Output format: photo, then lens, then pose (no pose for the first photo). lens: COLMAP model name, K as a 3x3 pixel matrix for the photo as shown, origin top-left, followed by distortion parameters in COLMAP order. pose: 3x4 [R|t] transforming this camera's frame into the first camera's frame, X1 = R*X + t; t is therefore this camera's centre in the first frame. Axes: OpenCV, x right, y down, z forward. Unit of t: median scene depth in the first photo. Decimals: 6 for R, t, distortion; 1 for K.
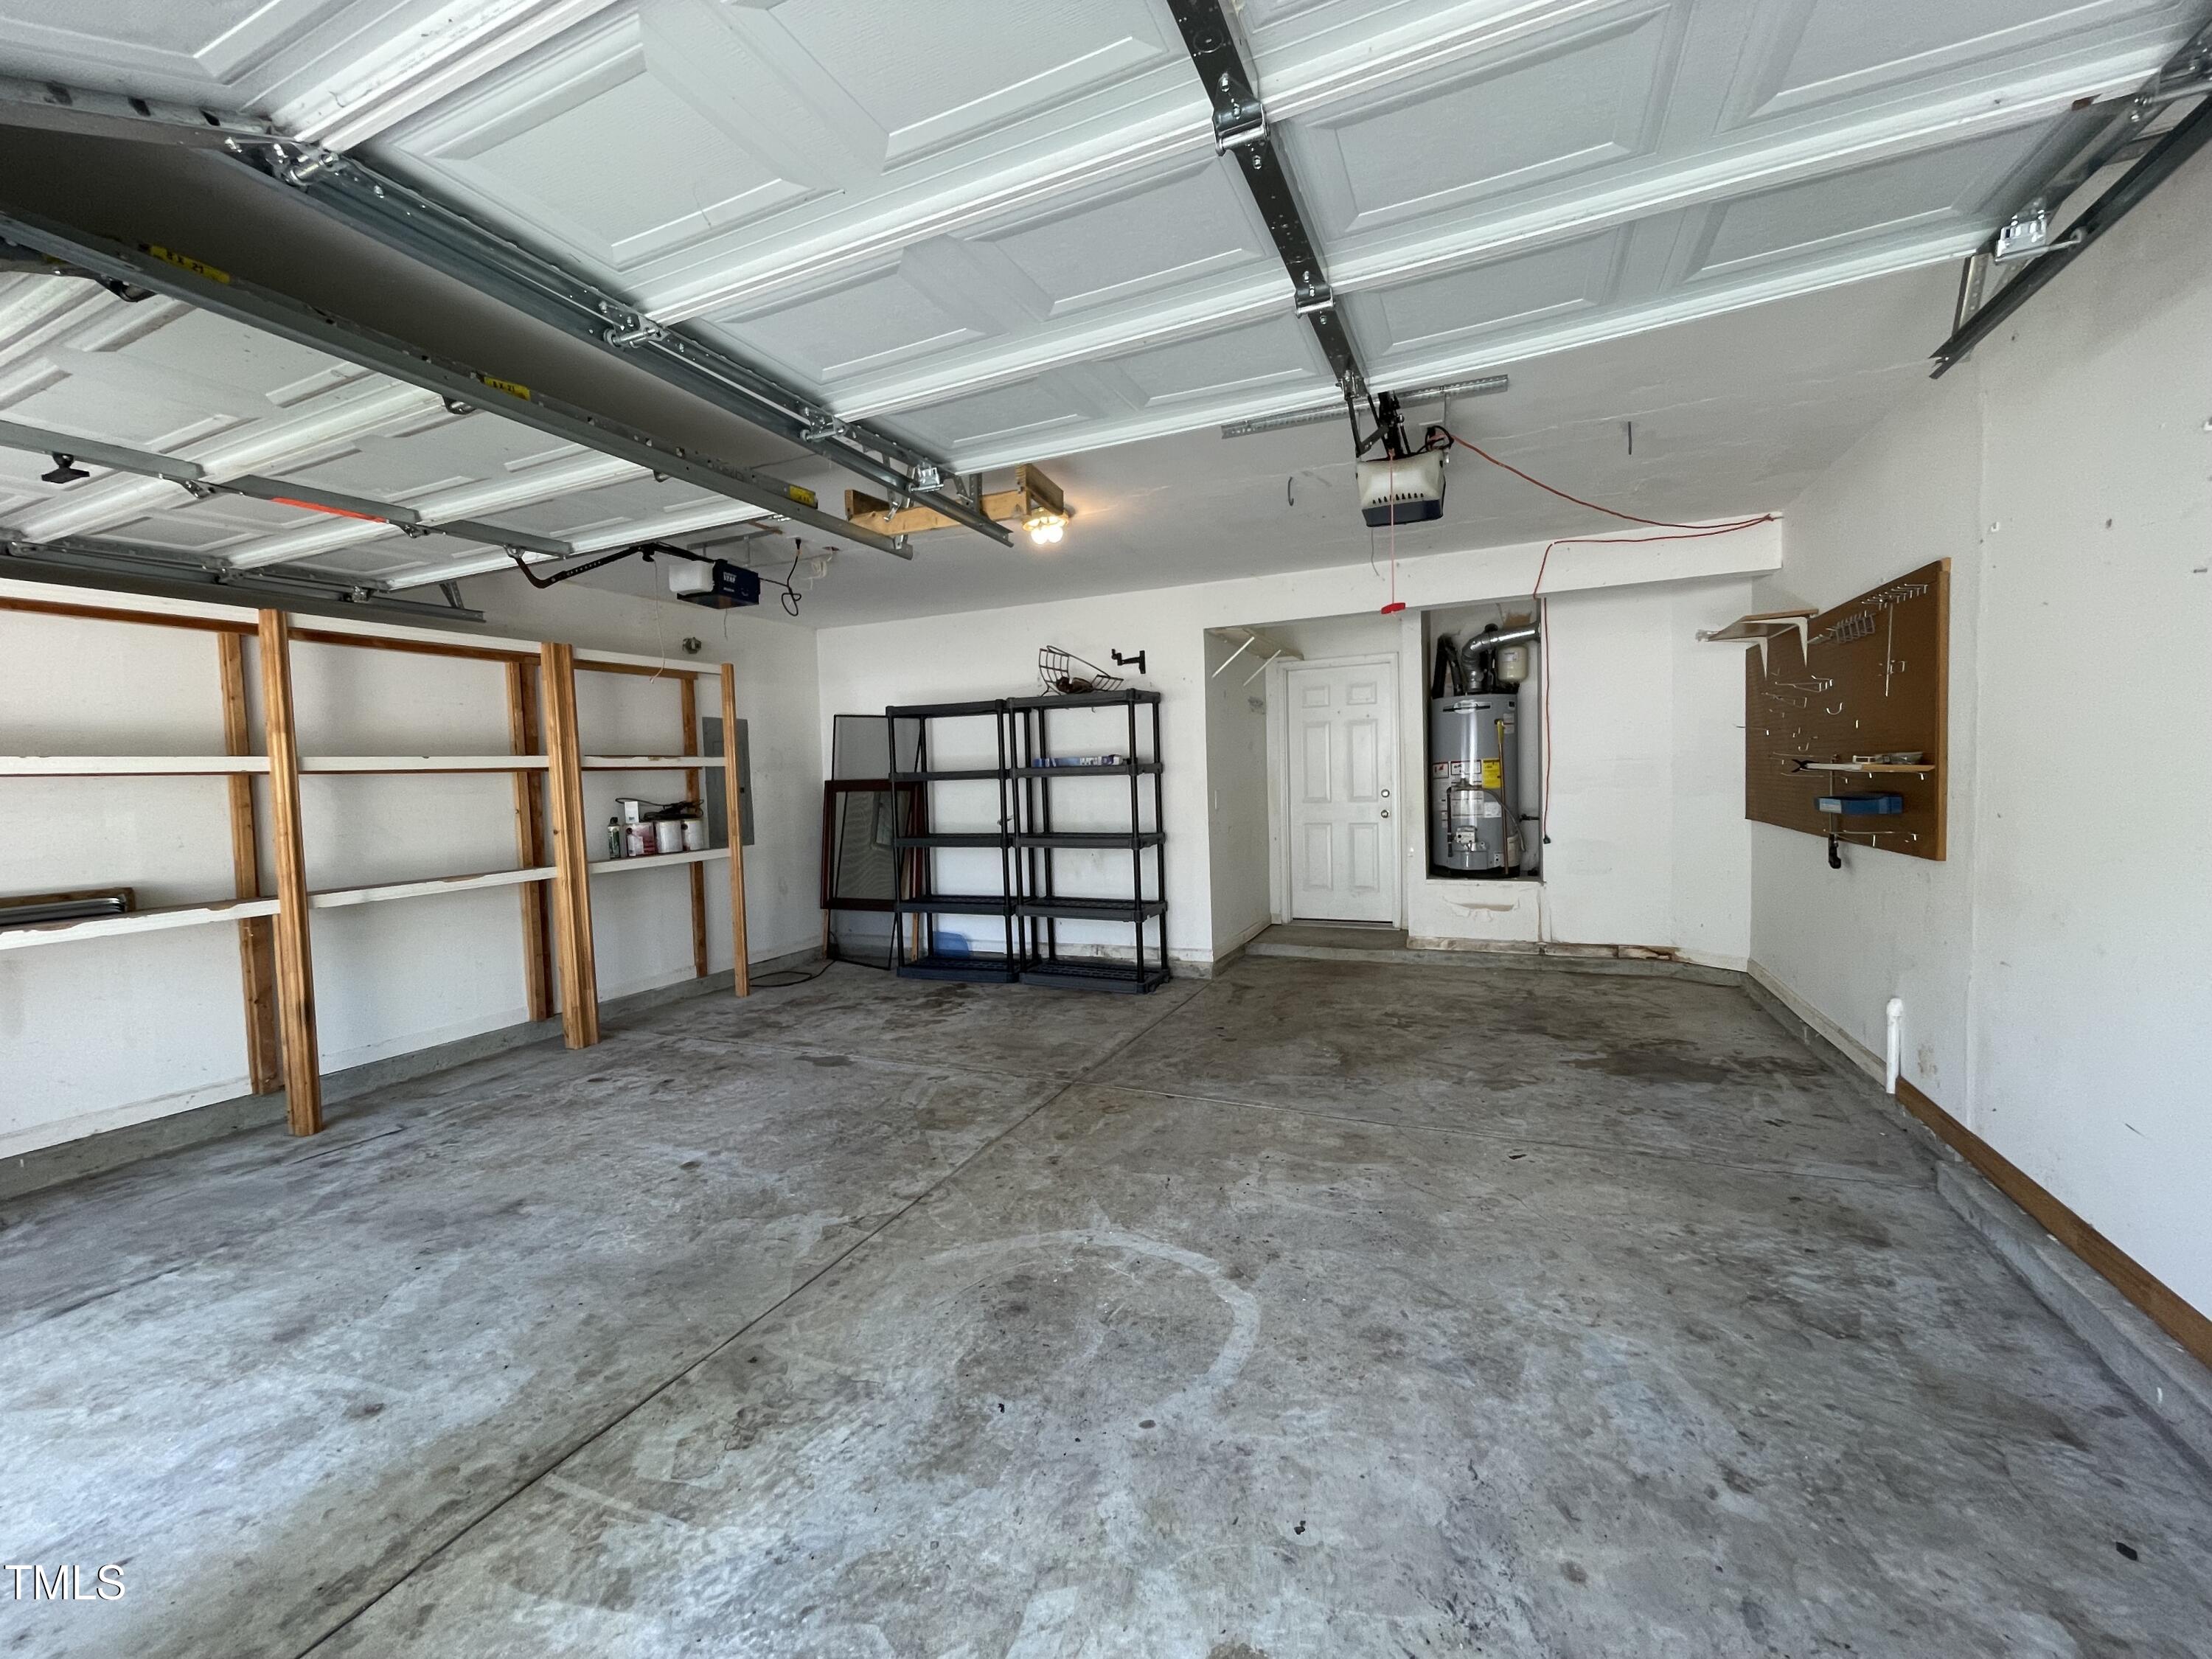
lens RADIAL K [[901.1, 0, 1096.4], [0, 901.1, 821.3], [0, 0, 1]] dist [-0.002347, 0.000731]
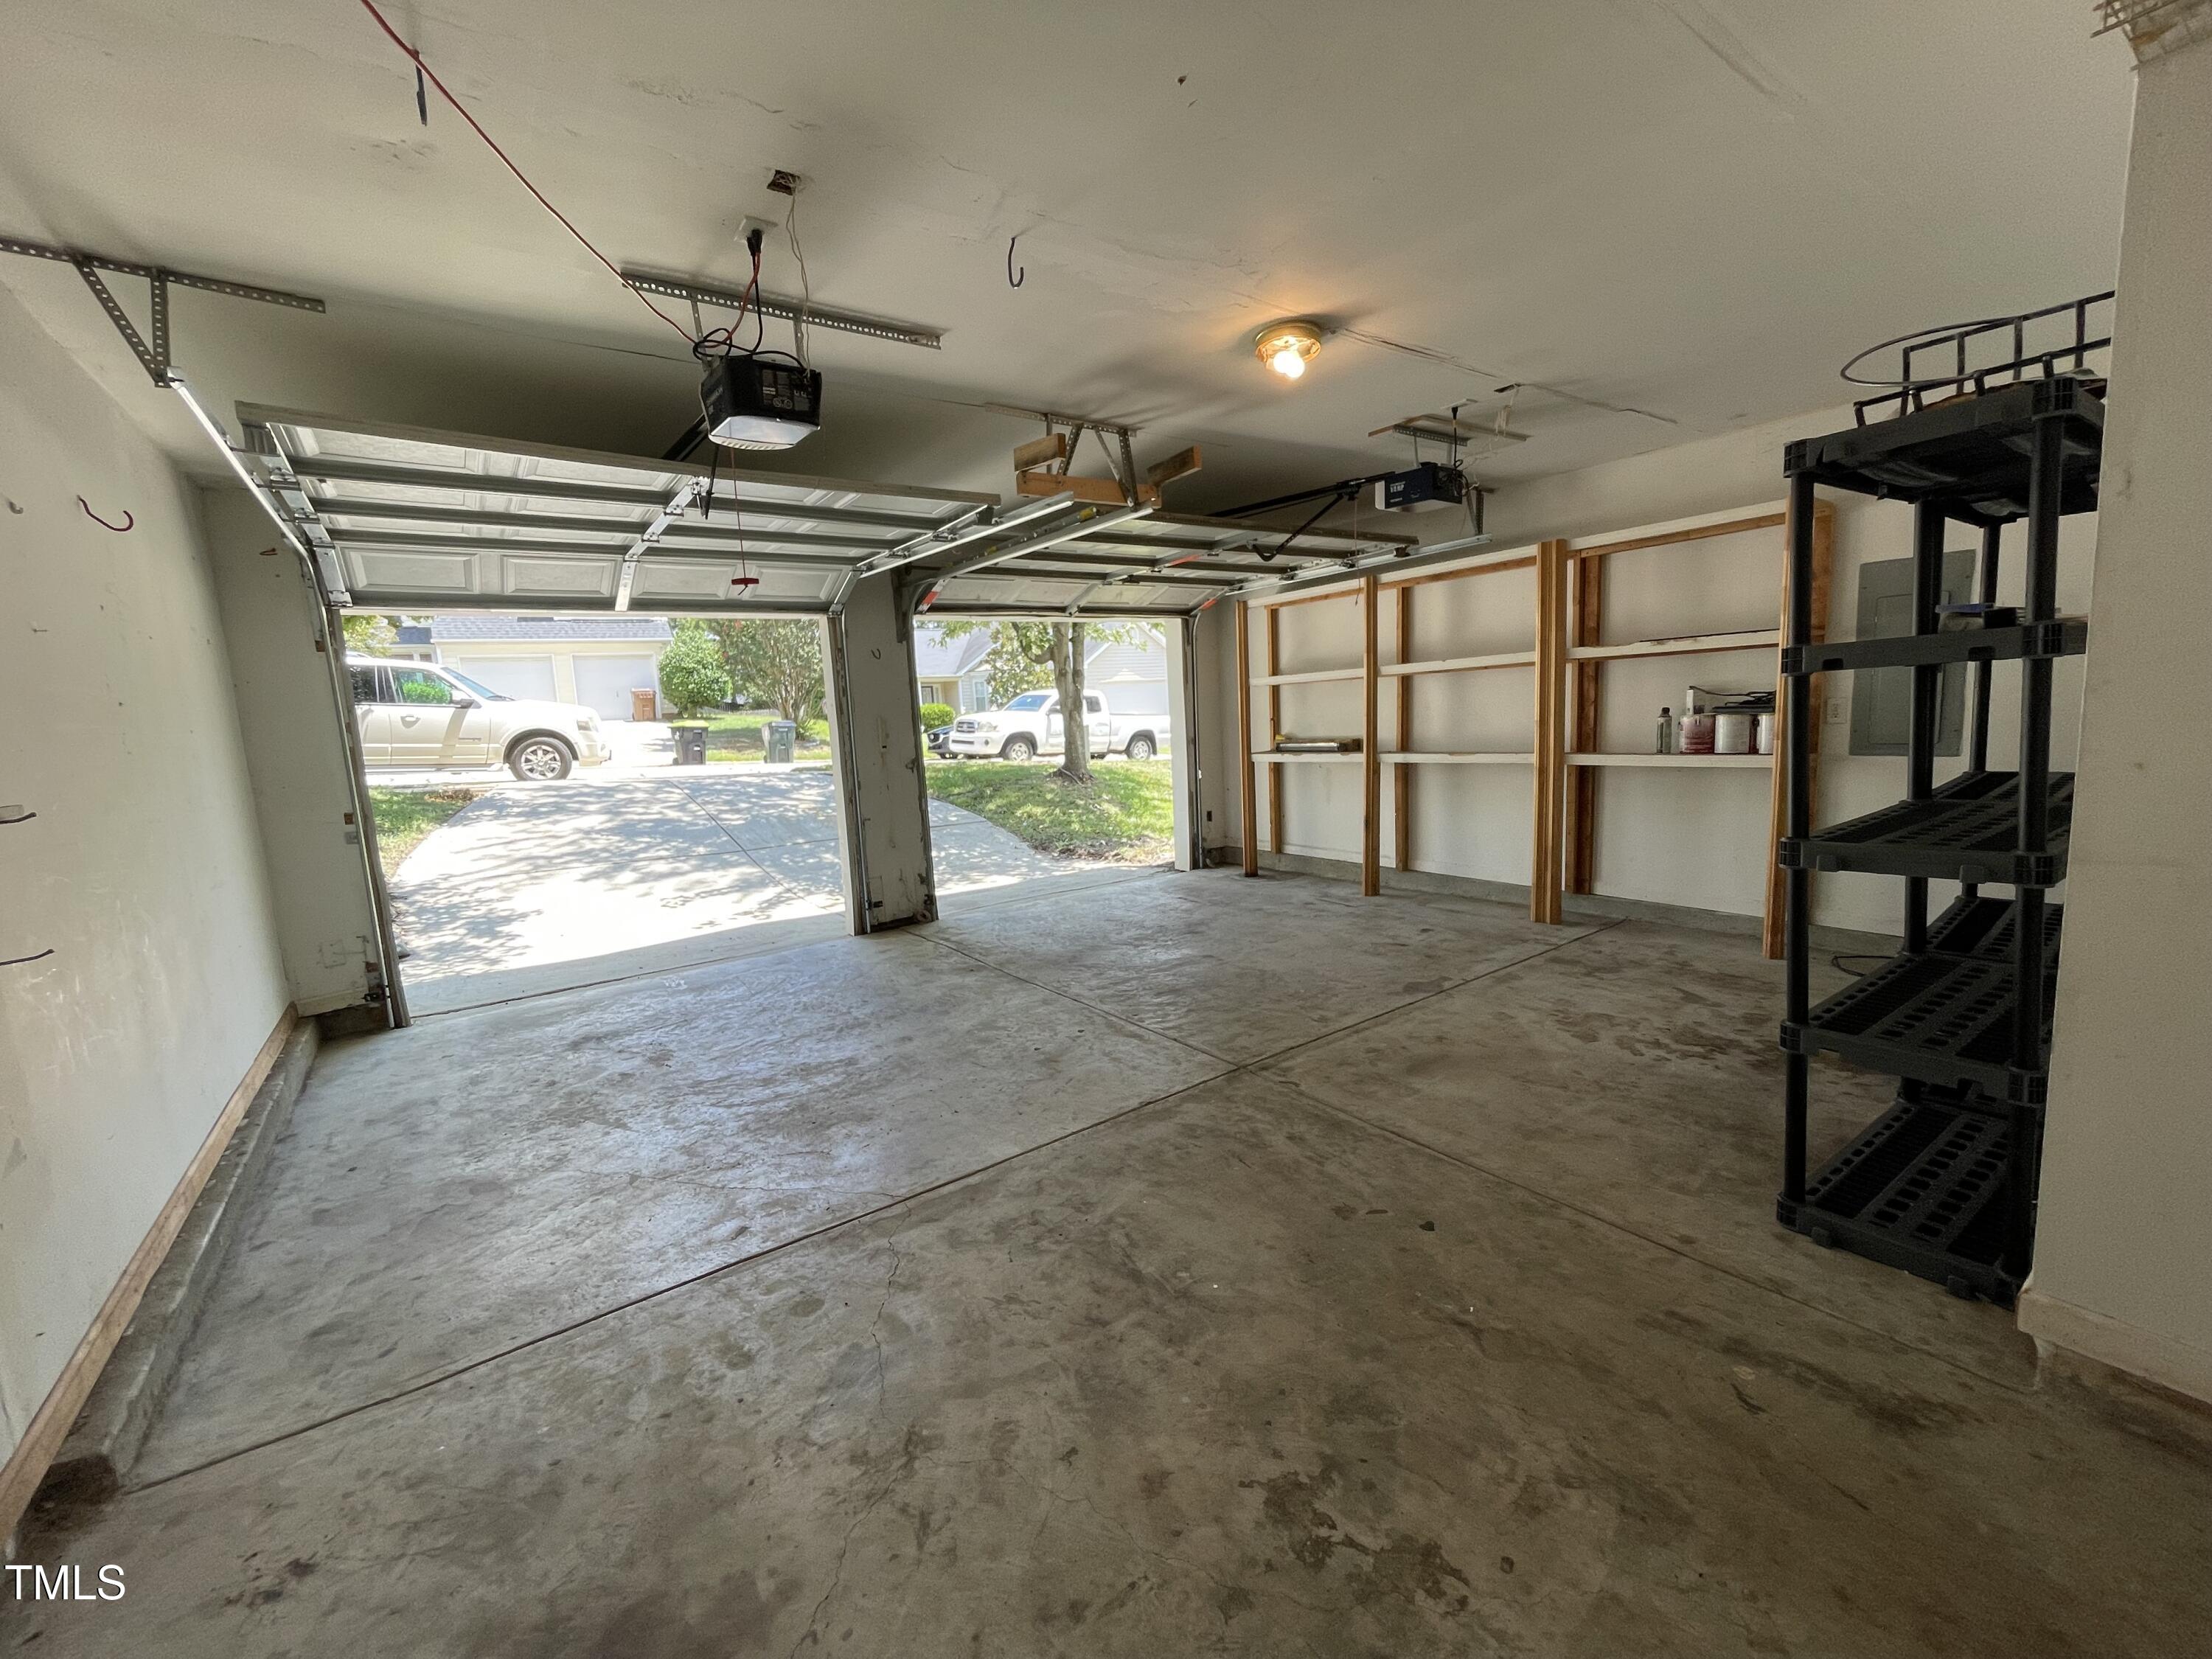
lens RADIAL K [[901.1, 0, 1096.4], [0, 901.1, 821.3], [0, 0, 1]] dist [-0.002347, 0.000731]
pose [[-0.499817, 0.167527, -0.849775, 0.658970], [0.028519, 0.983767, 0.177169, -0.083938], [0.865661, 0.064318, -0.496481, 1.171773]]
